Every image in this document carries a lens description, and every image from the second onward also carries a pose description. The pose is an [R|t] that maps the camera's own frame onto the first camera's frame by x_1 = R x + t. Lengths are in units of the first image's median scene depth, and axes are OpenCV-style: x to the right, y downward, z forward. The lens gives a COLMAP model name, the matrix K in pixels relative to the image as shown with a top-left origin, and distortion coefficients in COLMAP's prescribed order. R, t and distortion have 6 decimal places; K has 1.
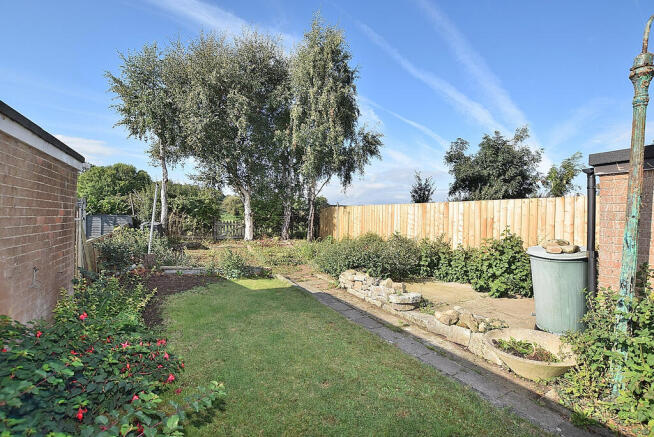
lens RADIAL K [[289.7, 0, 329.4], [0, 289.7, 218.4], [0, 0, 1]] dist [-0.026615, 0.000070]
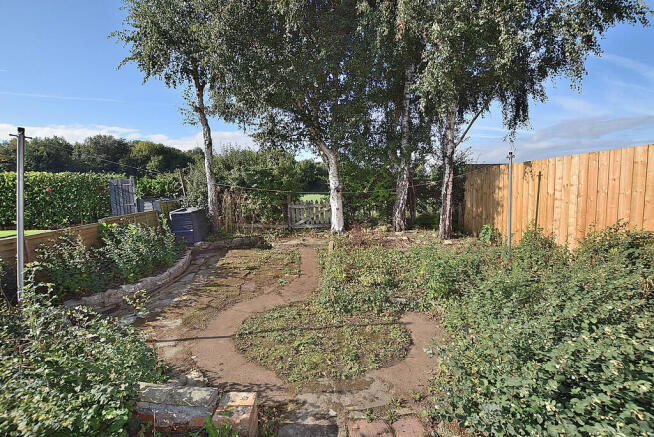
lens RADIAL K [[289.7, 0, 329.4], [0, 289.7, 218.4], [0, 0, 1]] dist [-0.026615, 0.000070]
pose [[0.893343, -0.001168, -0.449374, -0.018847], [0.042870, 0.995657, 0.082636, -0.003188], [0.447326, -0.093087, 0.889514, 0.442517]]
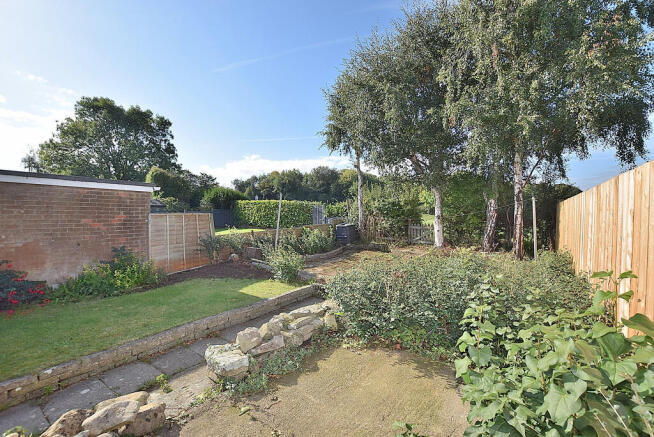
lens RADIAL K [[289.7, 0, 329.4], [0, 289.7, 218.4], [0, 0, 1]] dist [-0.026615, 0.000070]
pose [[0.455112, 0.000360, -0.890434, 0.312328], [-0.007708, 0.999964, -0.003535, -0.002297], [0.890401, 0.008472, 0.455099, 0.331464]]
